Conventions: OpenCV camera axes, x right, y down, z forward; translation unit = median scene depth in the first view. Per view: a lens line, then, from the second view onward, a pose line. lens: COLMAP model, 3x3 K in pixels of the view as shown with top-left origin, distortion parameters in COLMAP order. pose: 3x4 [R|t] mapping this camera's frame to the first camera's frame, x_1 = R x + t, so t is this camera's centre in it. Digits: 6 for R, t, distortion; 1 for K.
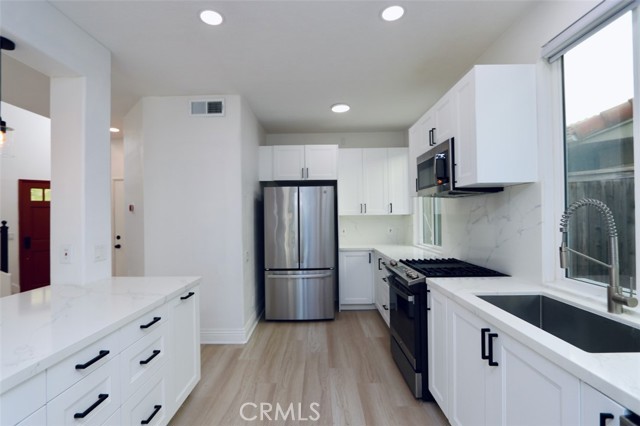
lens RADIAL K [[295.4, 0, 312.4], [0, 295.4, 213.4], [0, 0, 1]] dist [-0.019647, 0.004189]
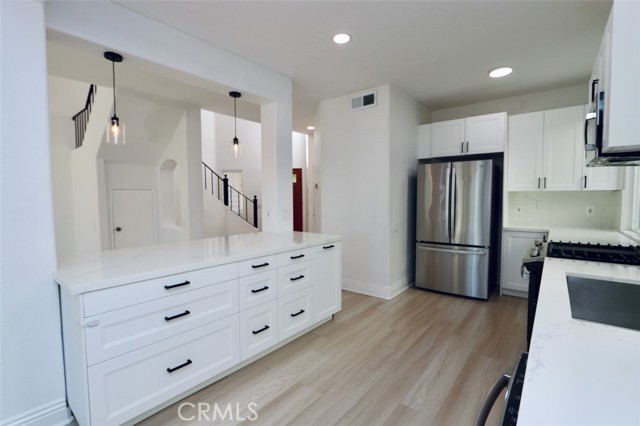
lens RADIAL K [[295.4, 0, 312.4], [0, 295.4, 213.4], [0, 0, 1]] dist [-0.019647, 0.004189]
pose [[0.781421, 0.042687, -0.622542, 0.211872], [0.001676, 0.997510, 0.070502, 0.011085], [0.624001, -0.056135, 0.779404, -0.078973]]
